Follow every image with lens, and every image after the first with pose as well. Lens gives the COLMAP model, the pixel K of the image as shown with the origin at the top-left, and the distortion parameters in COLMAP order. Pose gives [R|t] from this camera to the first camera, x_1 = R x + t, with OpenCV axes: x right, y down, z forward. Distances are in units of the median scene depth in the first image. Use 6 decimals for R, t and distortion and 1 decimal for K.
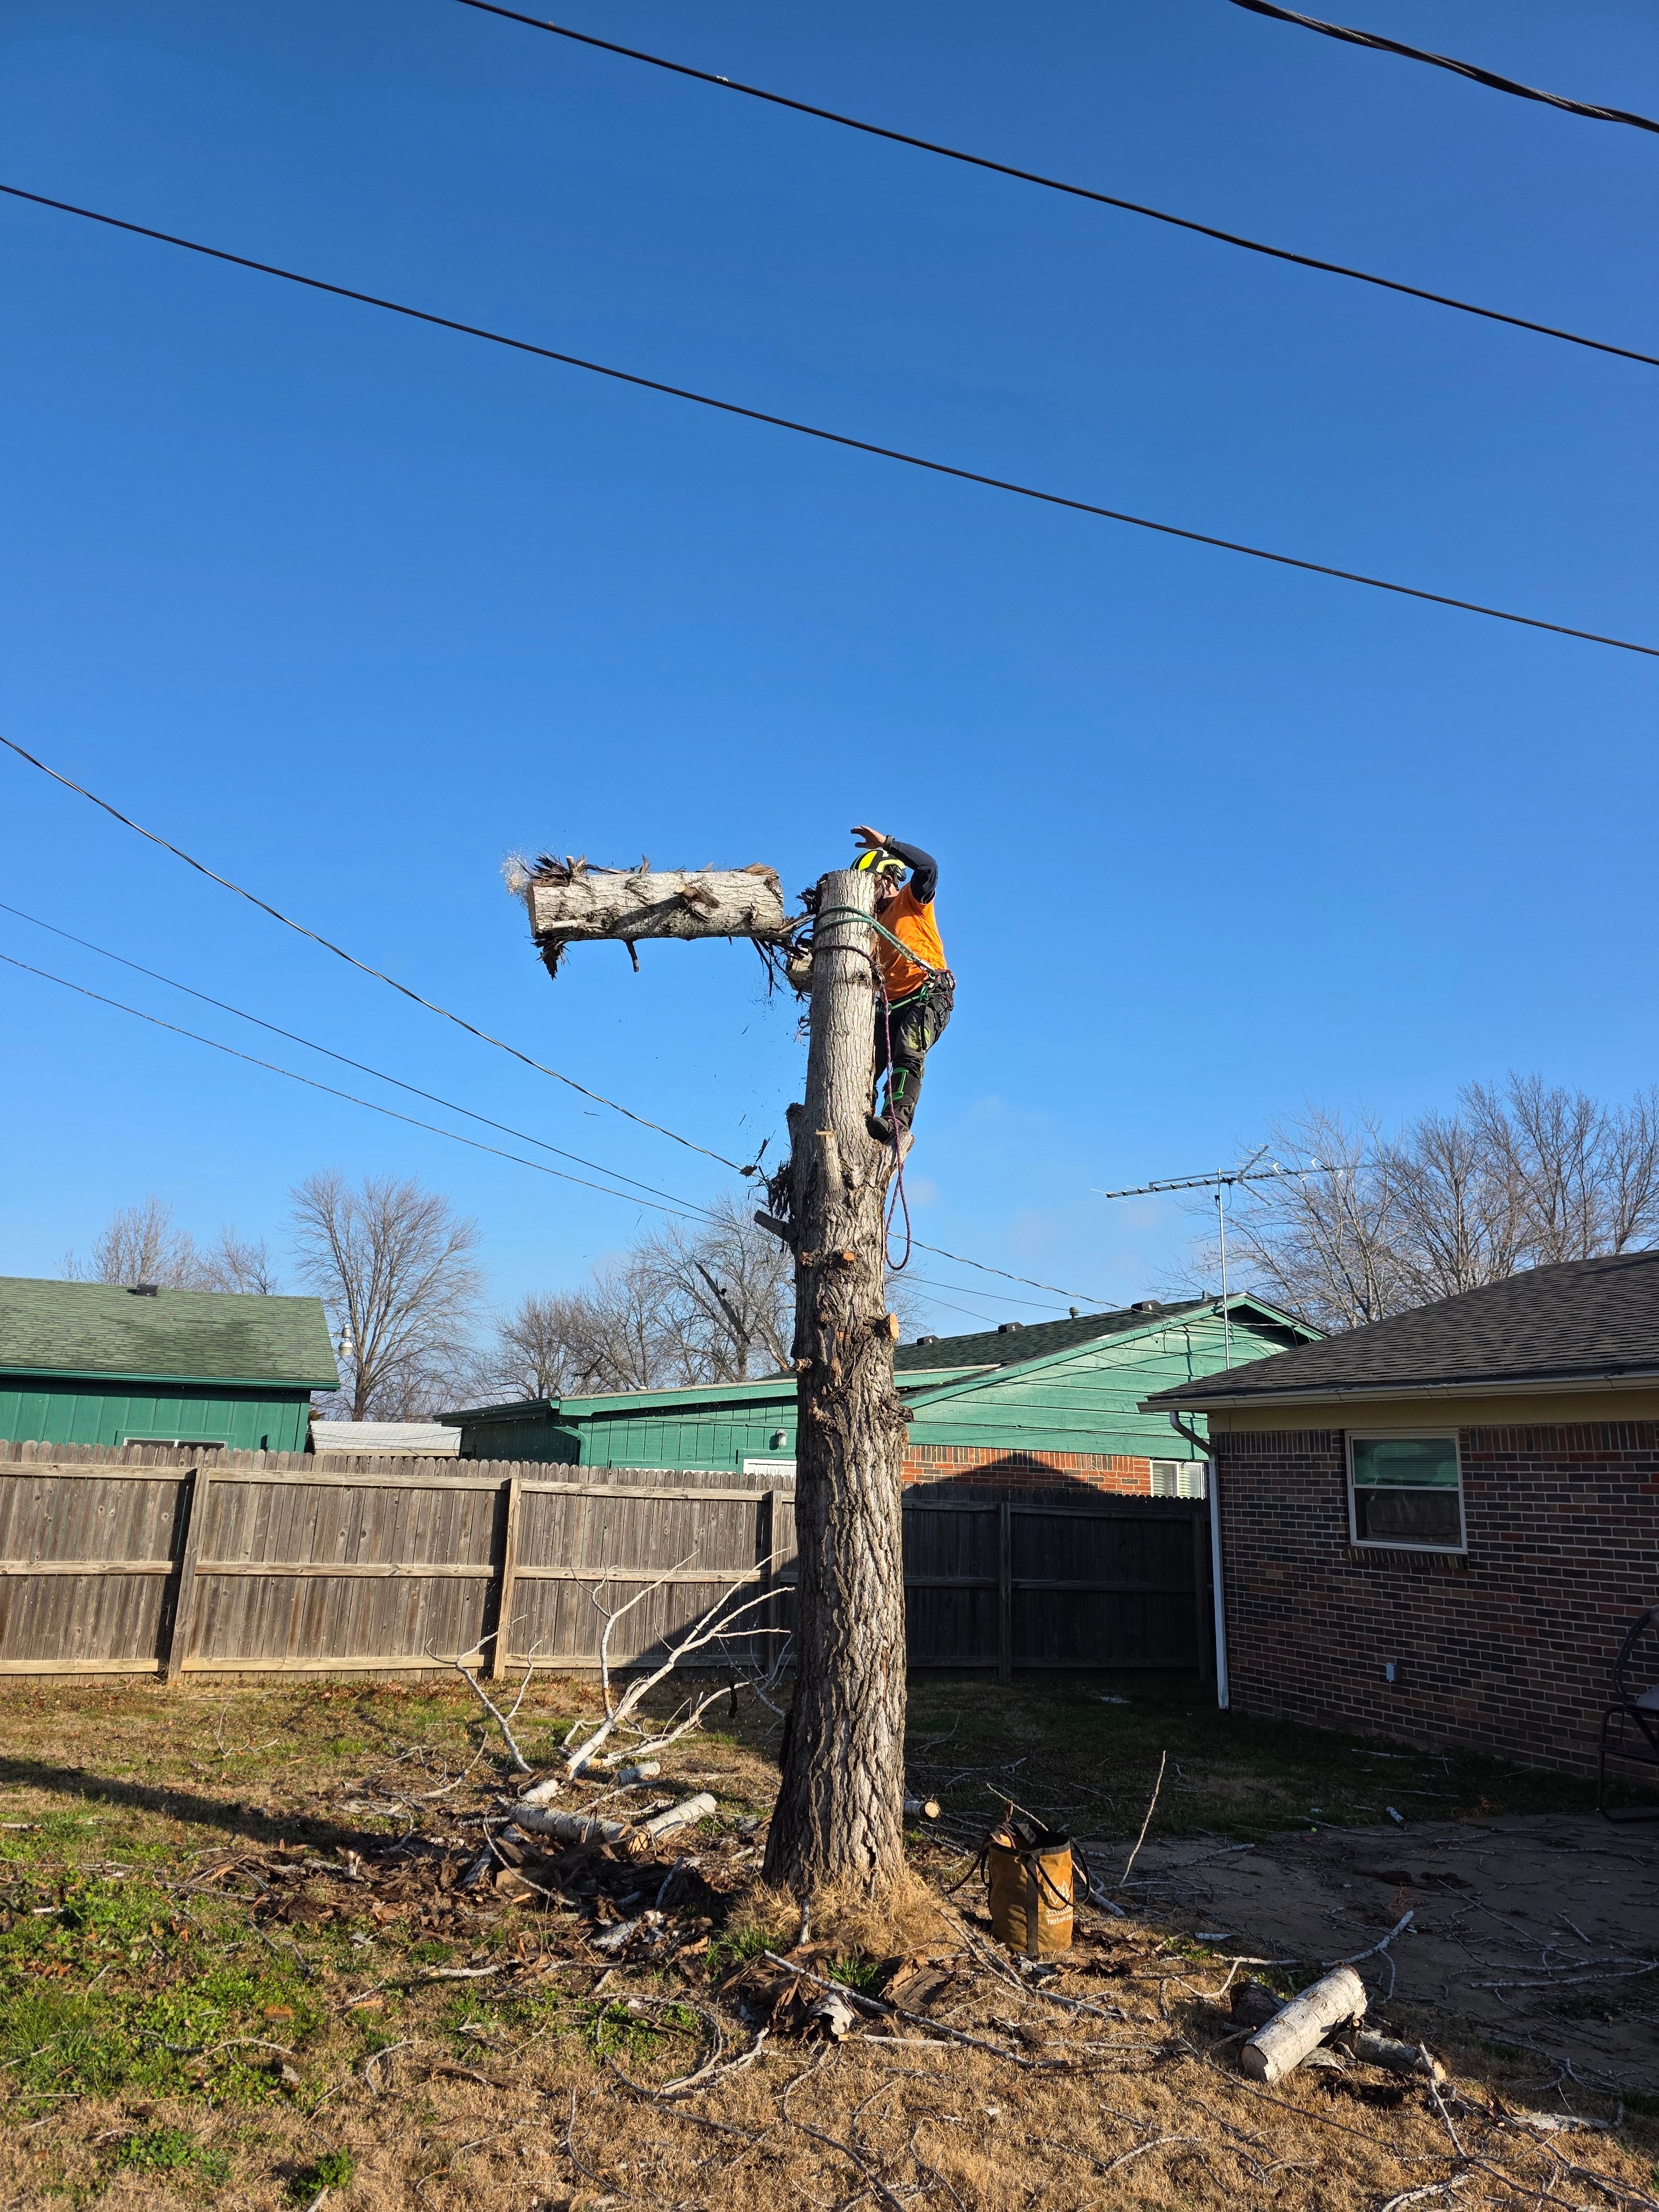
lens RADIAL K [[1467.0, 0, 839.5], [0, 1467.0, 1103.7], [0, 0, 1]] dist [0.072650, -0.072794]
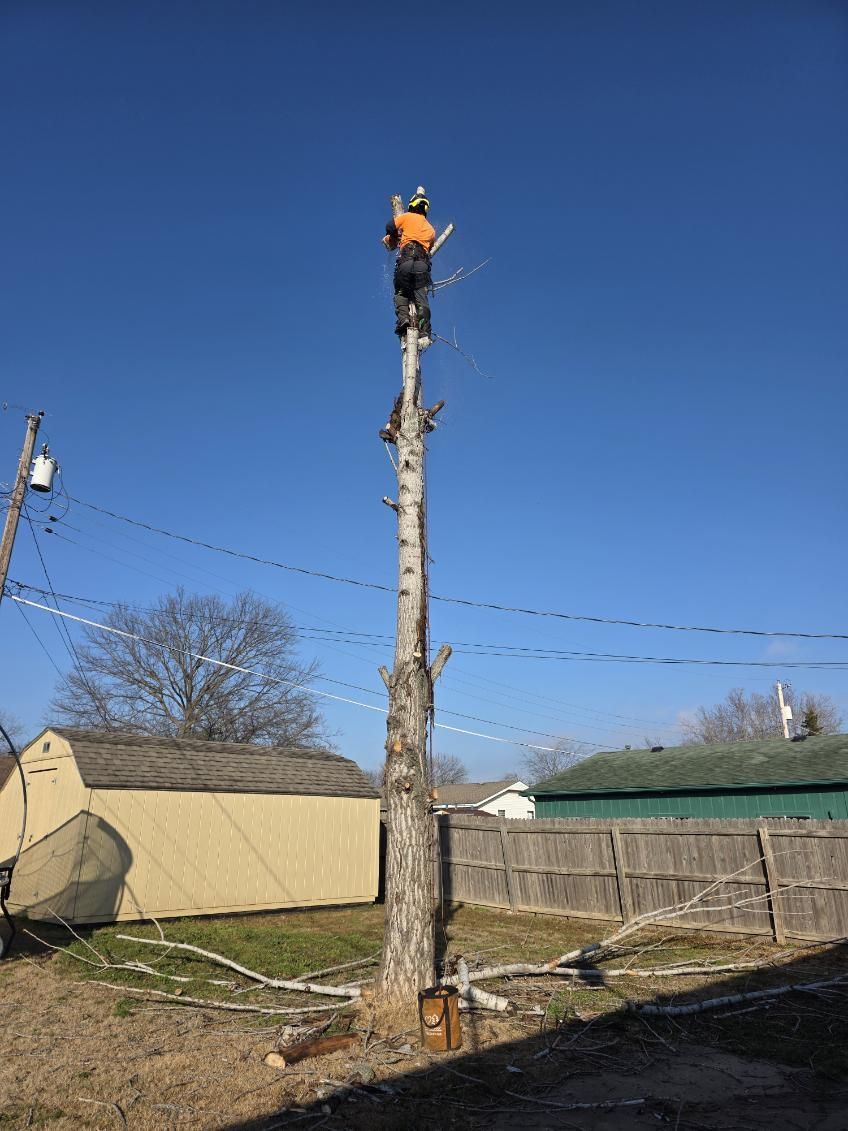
lens RADIAL K [[764.5, 0, 410.1], [0, 764.5, 573.9], [0, 0, 1]] dist [0.065863, -0.050246]
pose [[0.380353, -0.328198, -0.864649, 0.608783], [0.248021, 0.936867, -0.246508, 0.104643], [0.890964, -0.120692, 0.437740, 0.281545]]
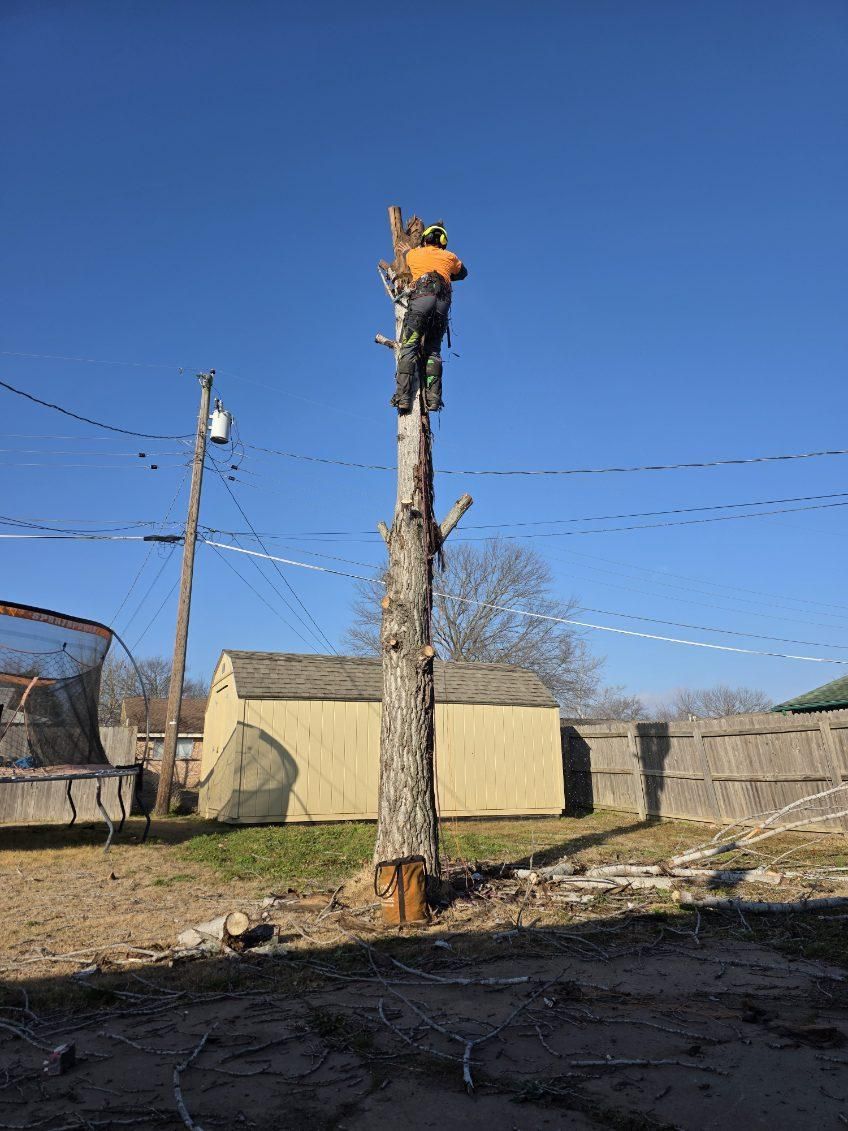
lens RADIAL K [[759.4, 0, 424.0], [0, 759.4, 565.5], [0, 0, 1]] dist [0.073759, -0.063152]
pose [[0.015311, -0.305446, -0.952086, 0.547258], [0.269050, 0.918337, -0.290292, 0.221283], [0.963004, -0.251714, 0.096241, 0.509414]]
